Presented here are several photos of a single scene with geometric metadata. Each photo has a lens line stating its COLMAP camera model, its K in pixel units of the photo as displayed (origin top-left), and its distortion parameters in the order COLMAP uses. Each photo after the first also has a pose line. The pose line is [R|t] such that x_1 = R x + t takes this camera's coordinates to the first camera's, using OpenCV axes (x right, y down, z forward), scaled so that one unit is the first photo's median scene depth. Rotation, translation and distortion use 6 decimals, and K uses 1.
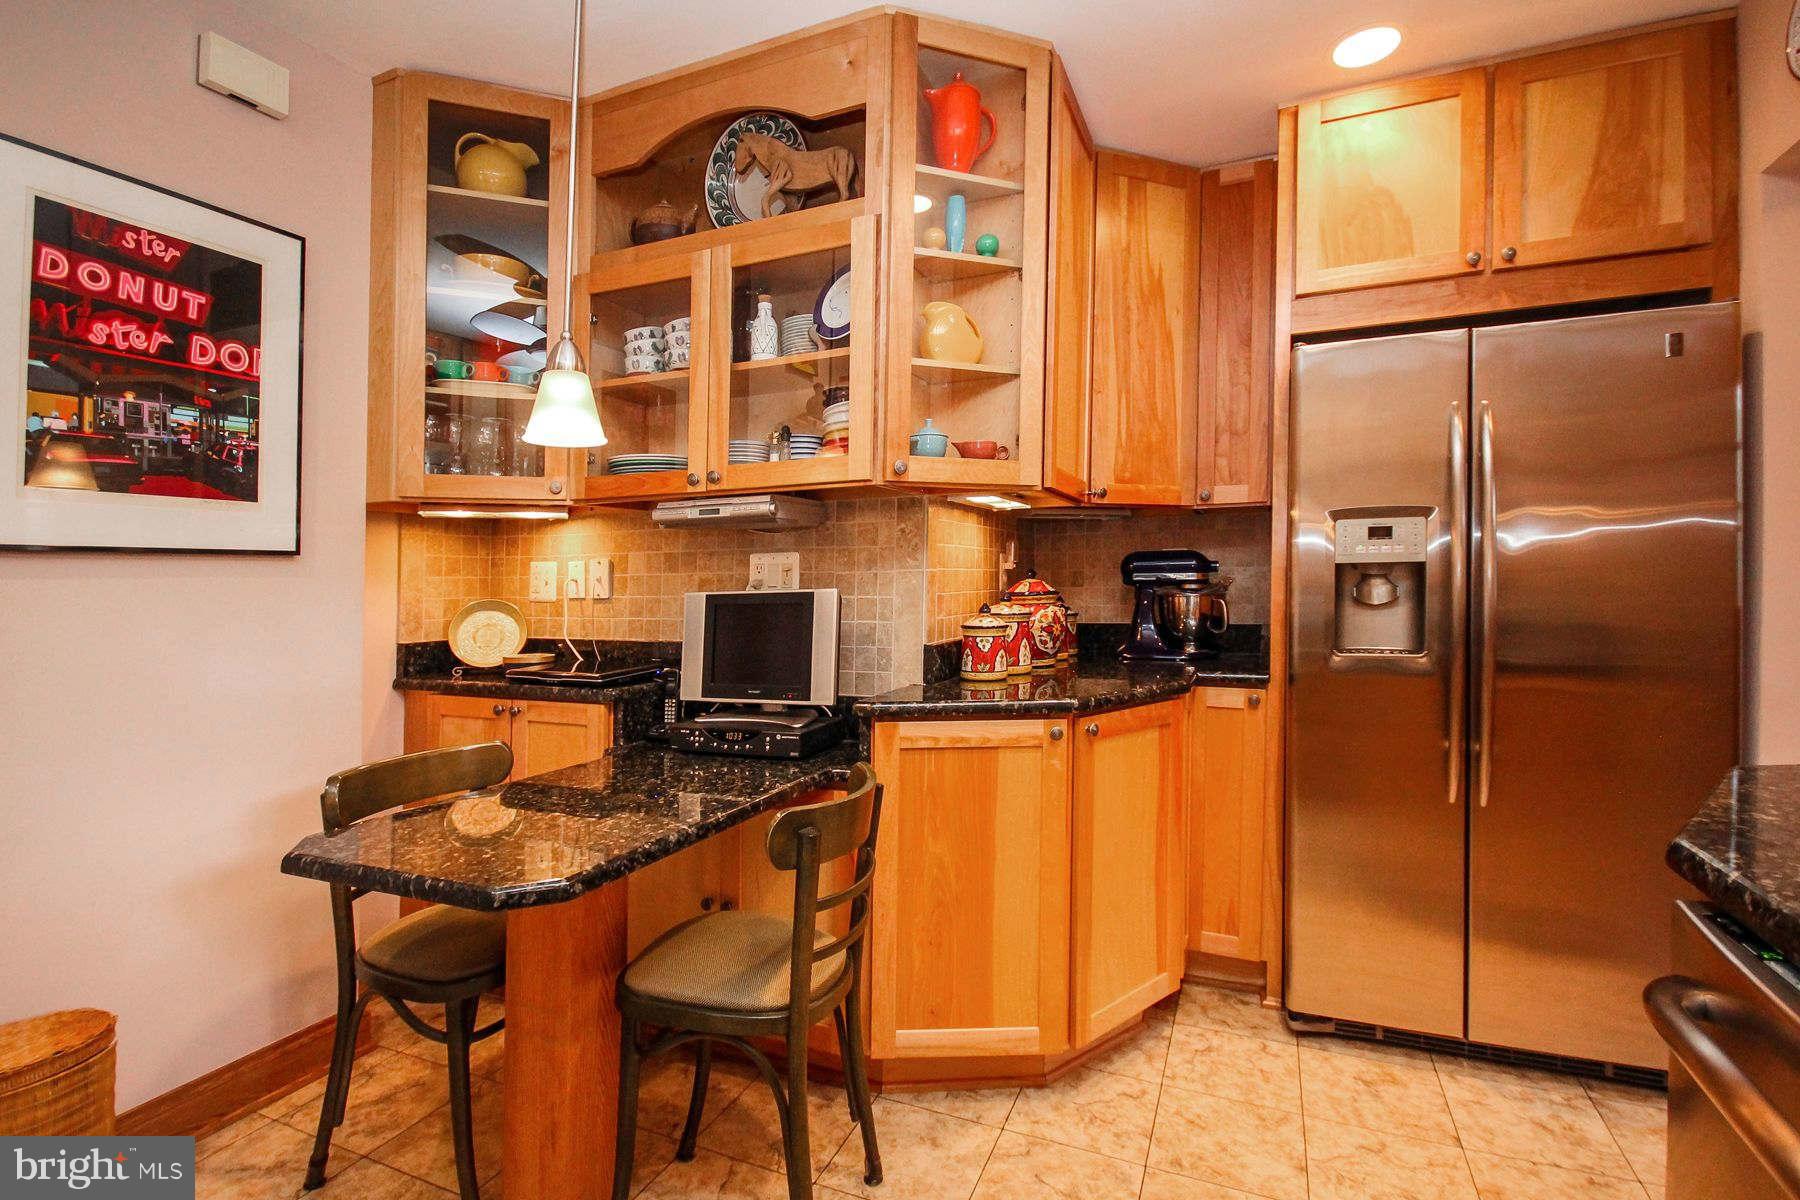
lens RADIAL K [[880.9, 0, 895.3], [0, 880.9, 583.7], [0, 0, 1]] dist [0.003043, 0.000061]
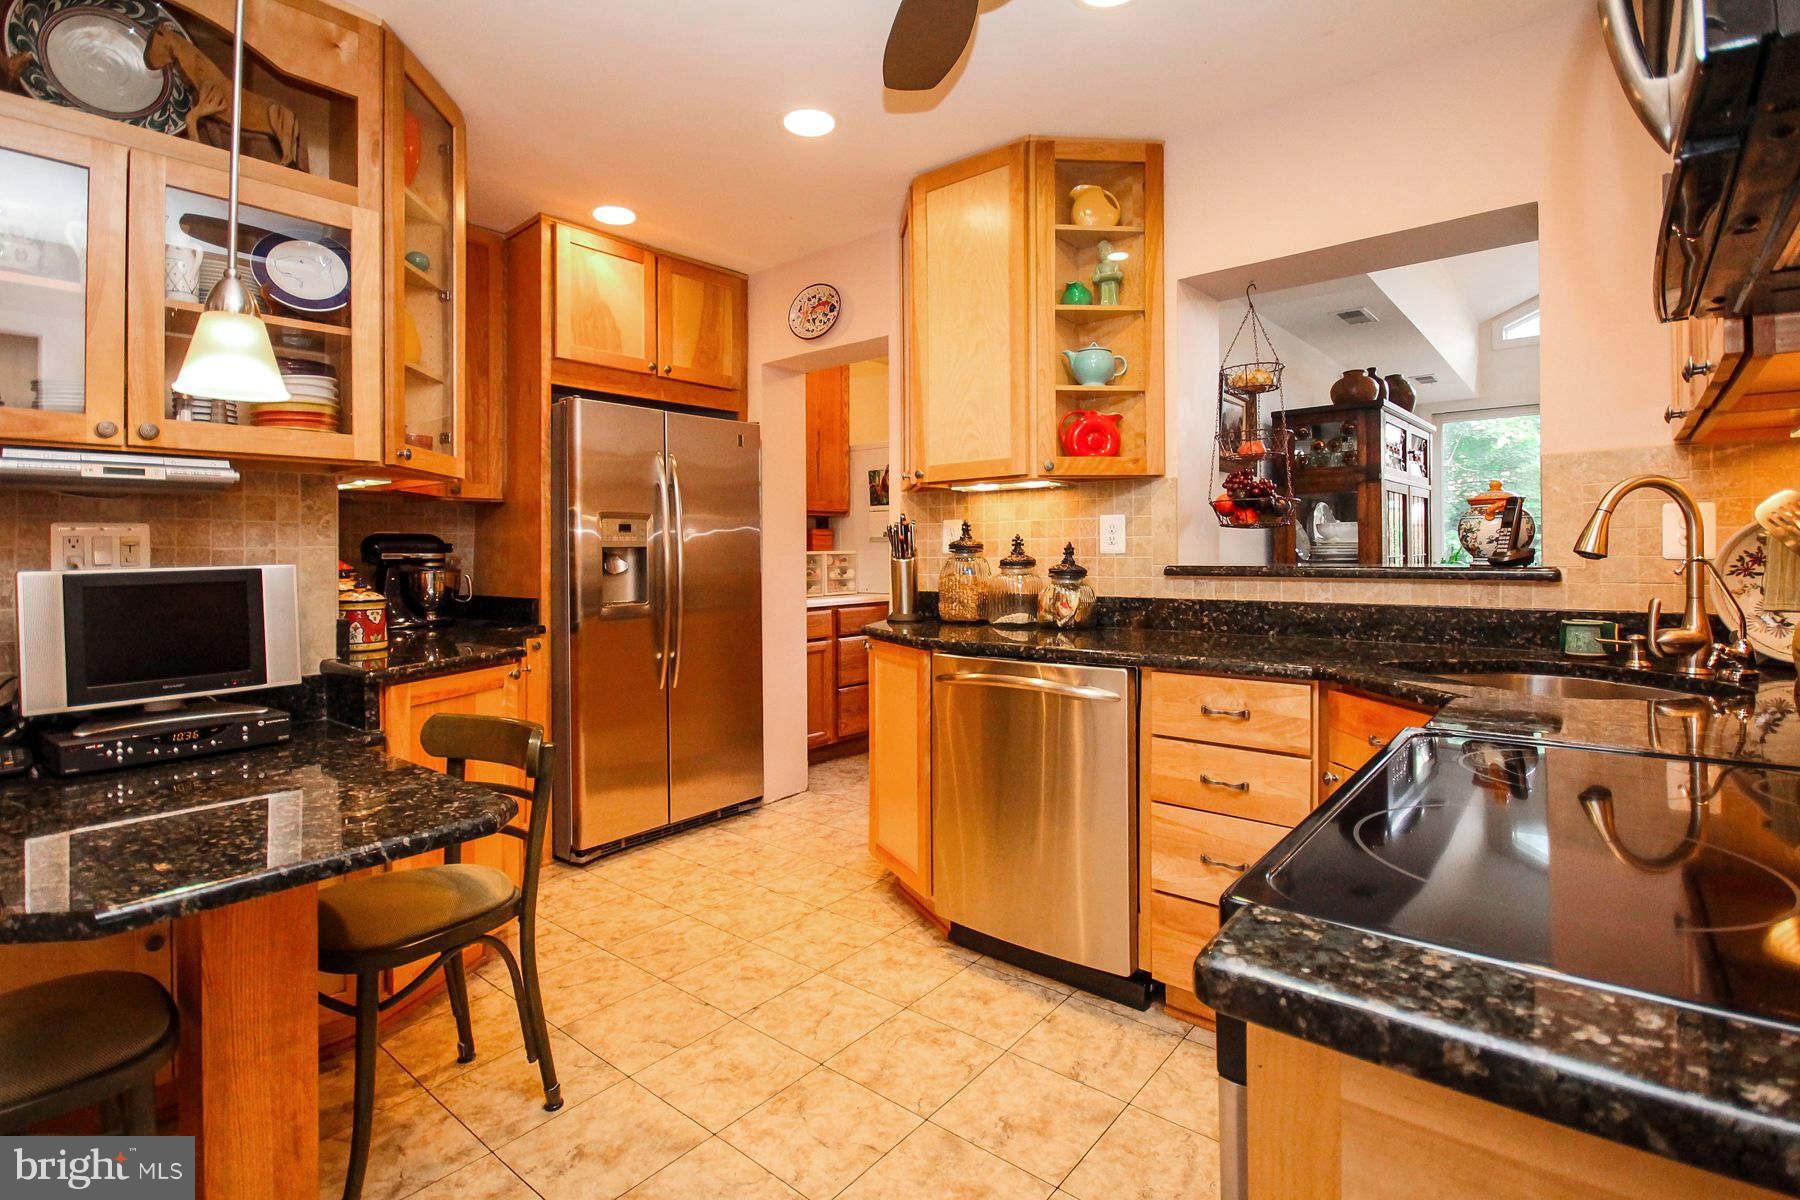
lens RADIAL K [[880.9, 0, 891.8], [0, 880.9, 598.8], [0, 0, 1]] dist [0.003043, 0.000061]
pose [[0.280593, -0.040131, 0.958987, -0.768793], [0.010486, 0.999194, 0.038745, 0.011557], [-0.959769, -0.000816, 0.280788, 0.085877]]
